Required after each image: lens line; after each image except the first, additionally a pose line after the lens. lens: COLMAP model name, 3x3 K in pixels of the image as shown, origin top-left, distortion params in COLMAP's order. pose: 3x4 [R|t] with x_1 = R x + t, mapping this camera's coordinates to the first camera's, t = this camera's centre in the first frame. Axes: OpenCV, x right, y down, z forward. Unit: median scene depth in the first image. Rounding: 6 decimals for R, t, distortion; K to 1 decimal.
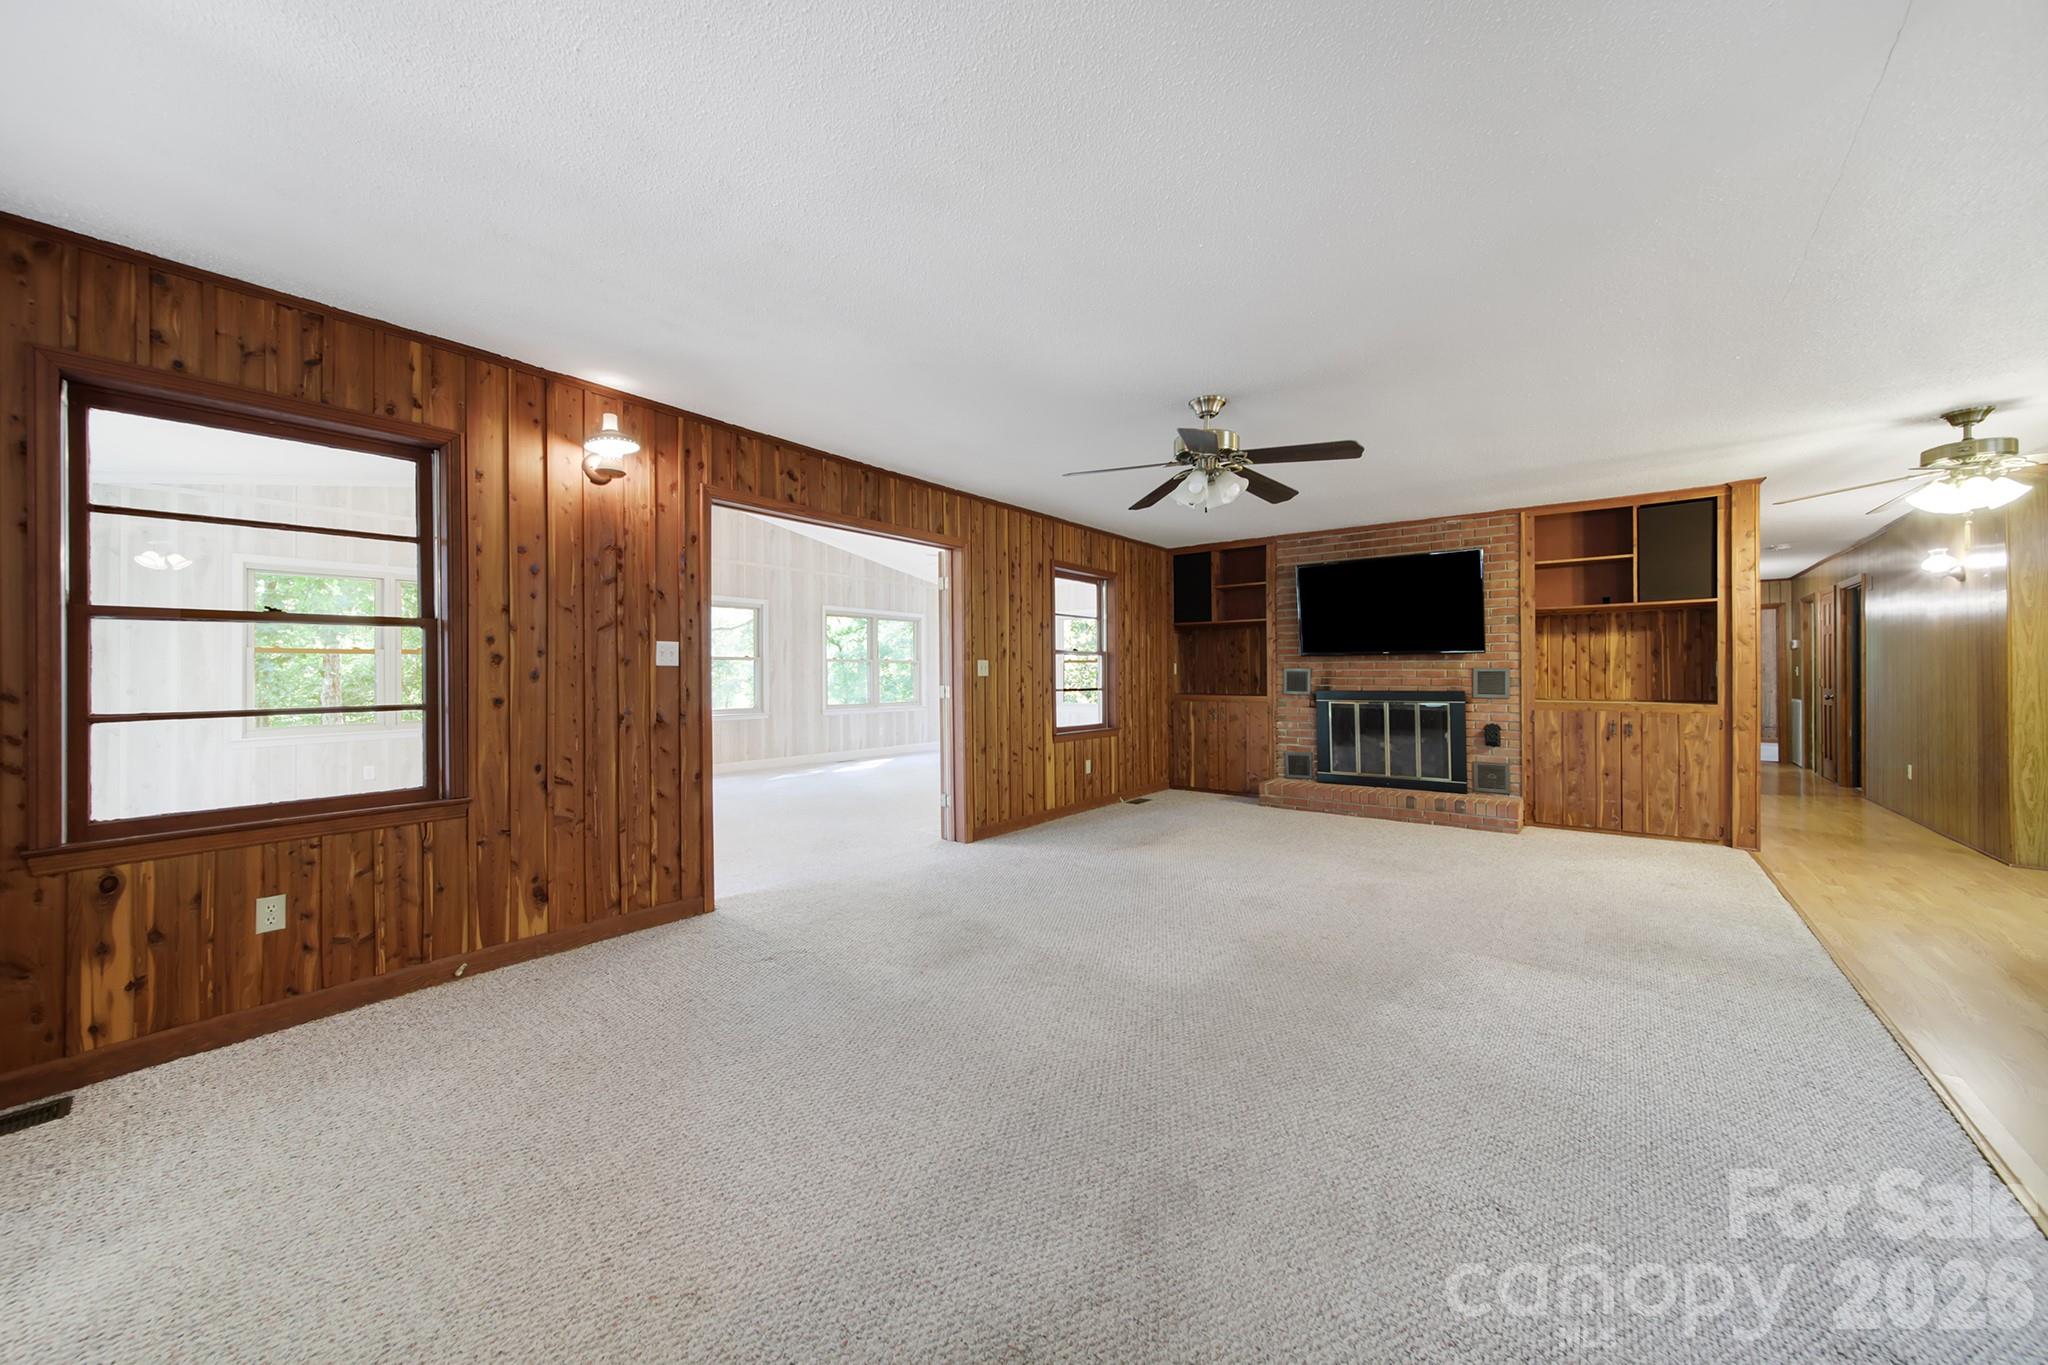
lens RADIAL K [[749.3, 0, 1009.3], [0, 749.3, 667.8], [0, 0, 1]] dist [0.020881, 0.000046]
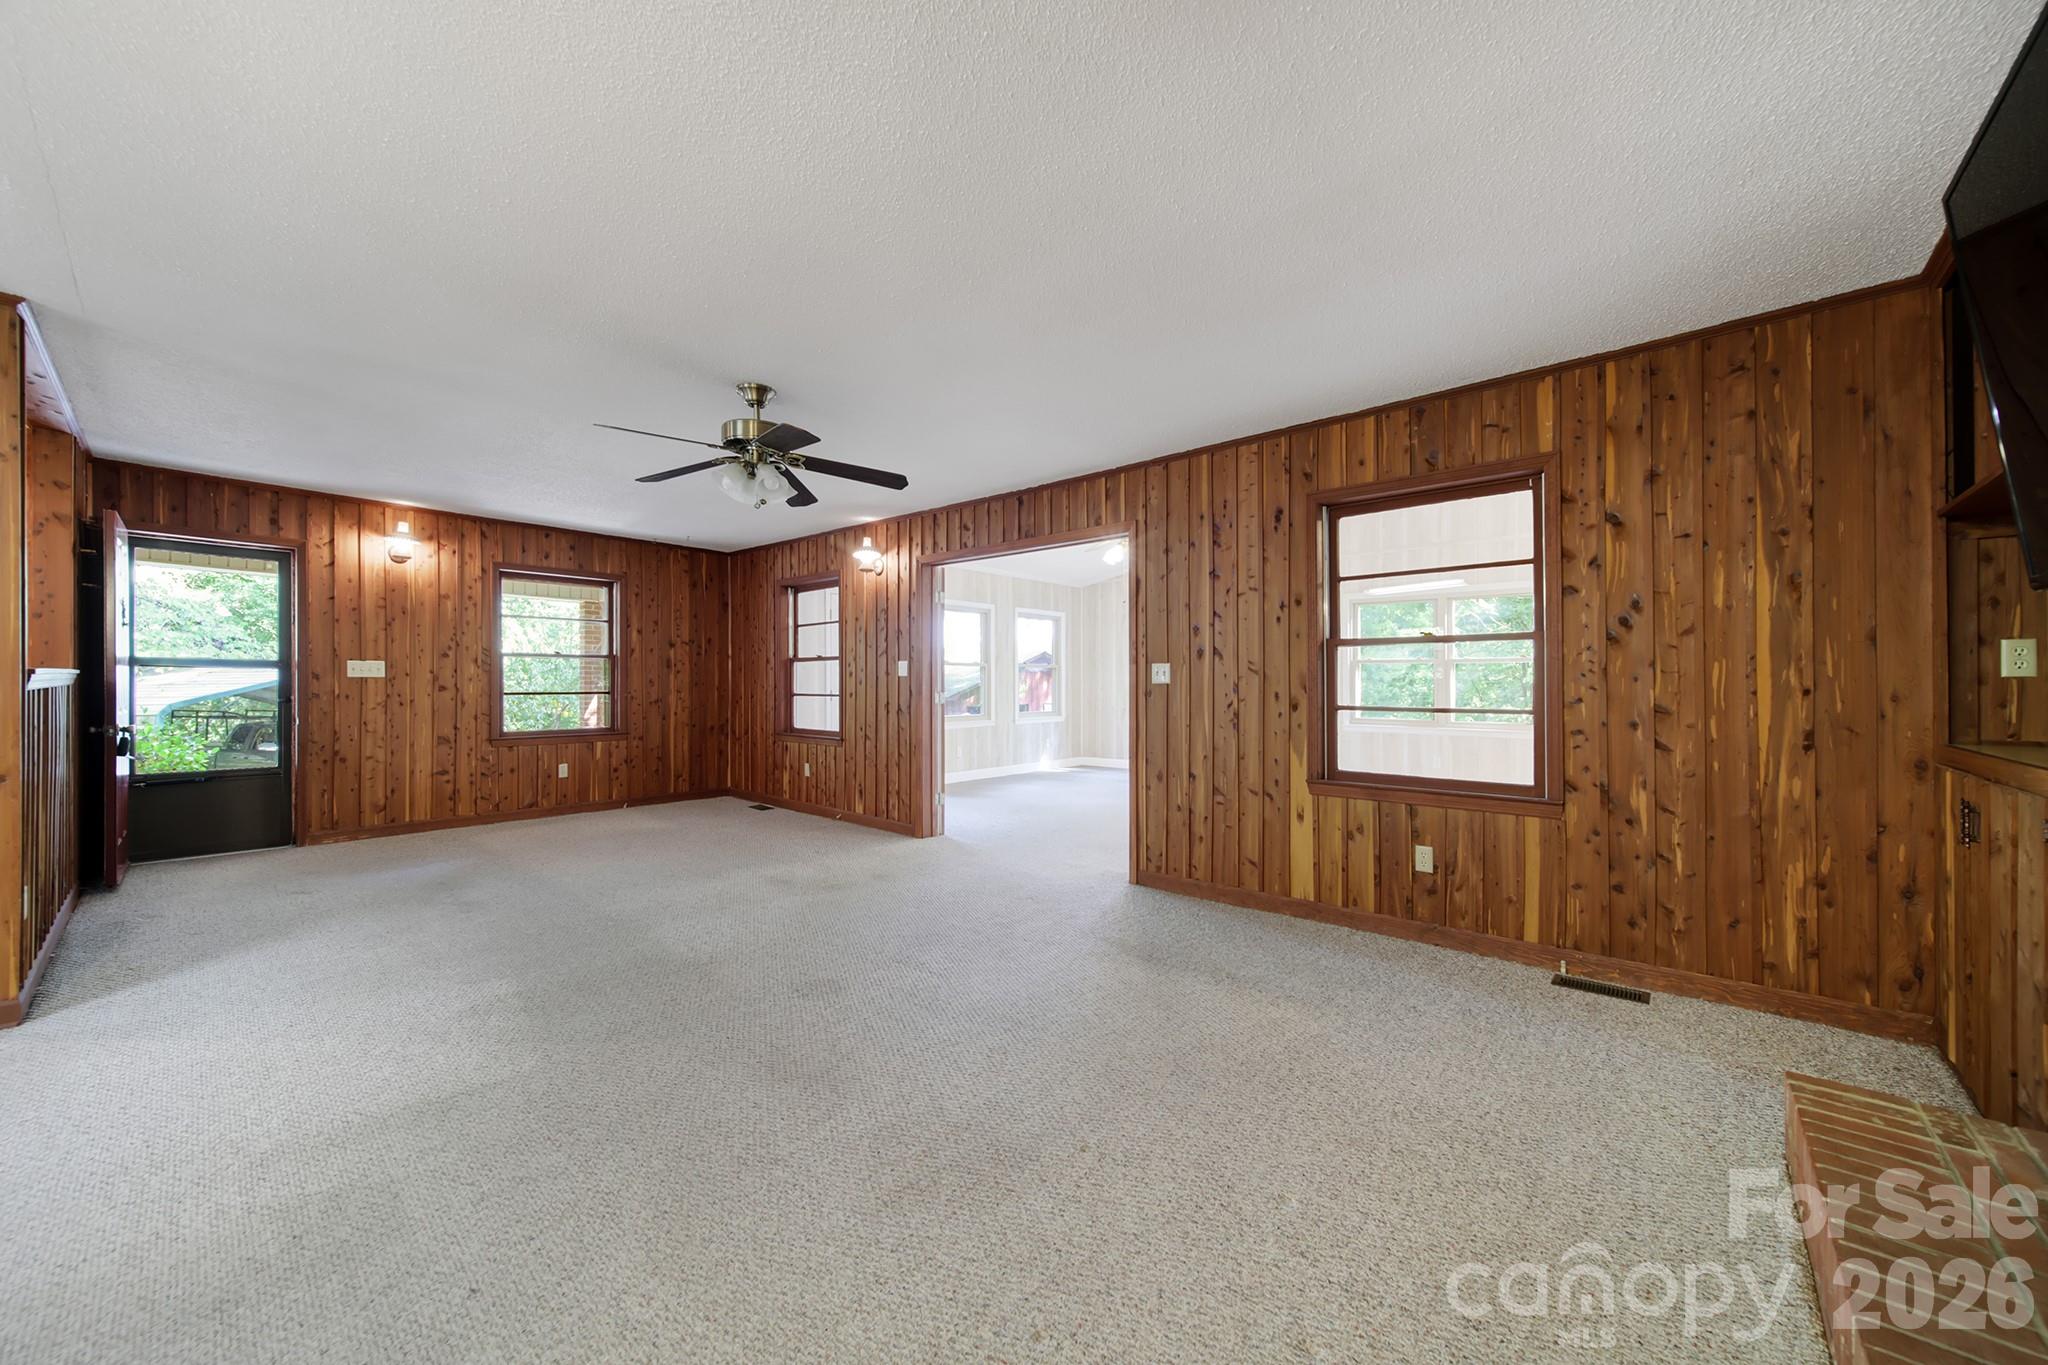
lens RADIAL K [[731.8, 0, 1030.0], [0, 731.8, 682.3], [0, 0, 1]] dist [-0.018440, -0.000058]
pose [[-0.043791, -0.001553, -0.999039, 0.662685], [0.004371, 0.999989, -0.001746, 0.009330], [0.999031, -0.004443, -0.043784, 0.801582]]
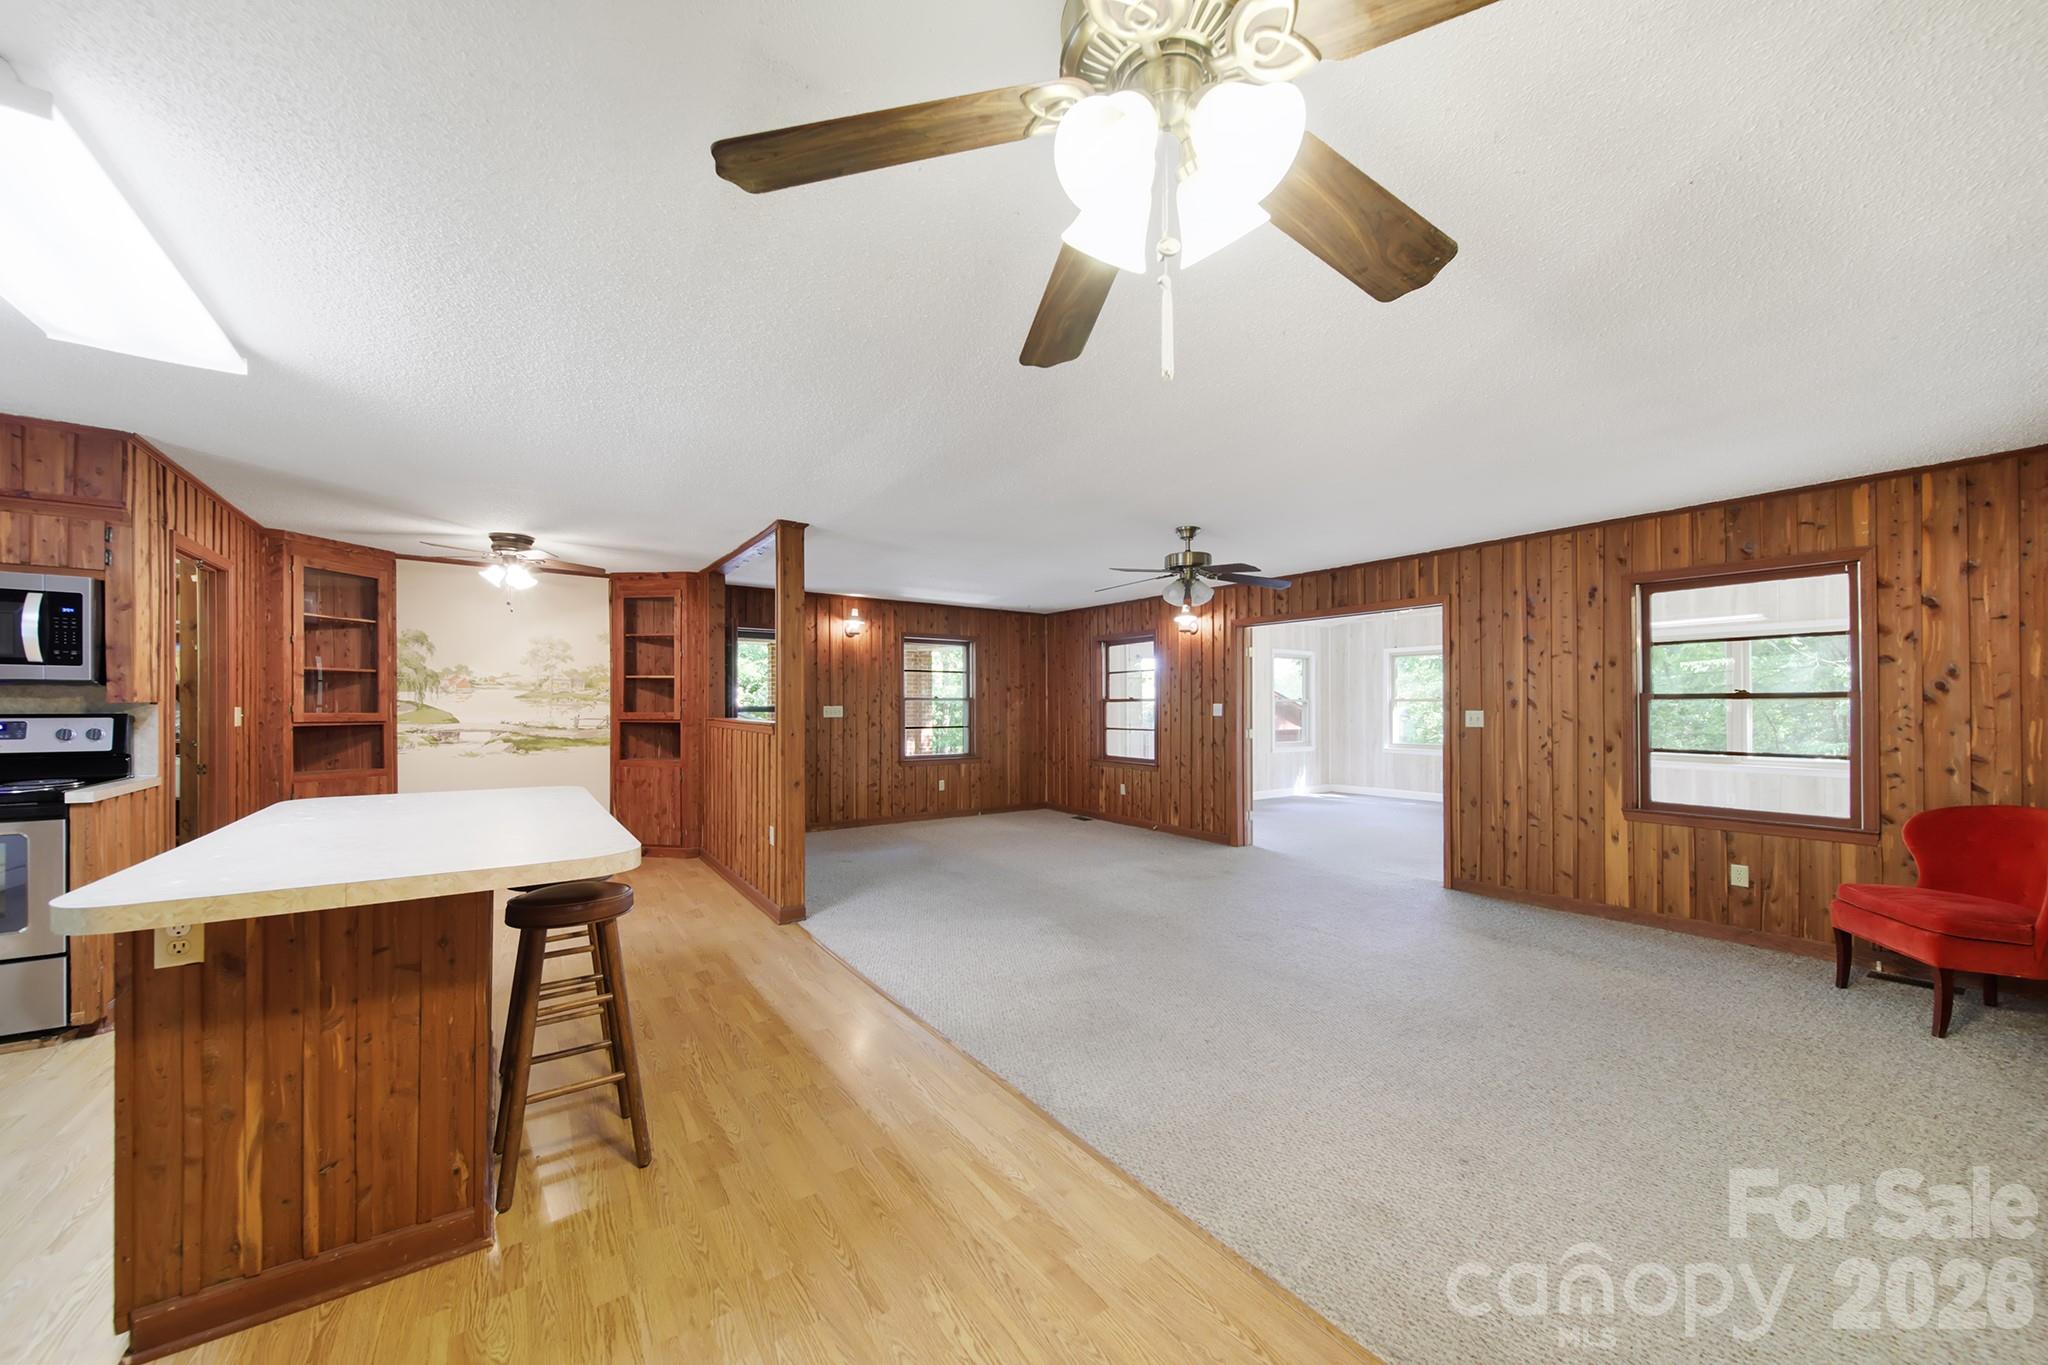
lens RADIAL K [[720.9, 0, 1013.4], [0, 720.9, 706.4], [0, 0, 1]] dist [-0.018196, 0.000006]
pose [[-0.308833, 0.000069, -0.951116, 0.924089], [0.007036, 0.999973, -0.002212, -0.016217], [0.951090, -0.007375, -0.308825, 0.641815]]
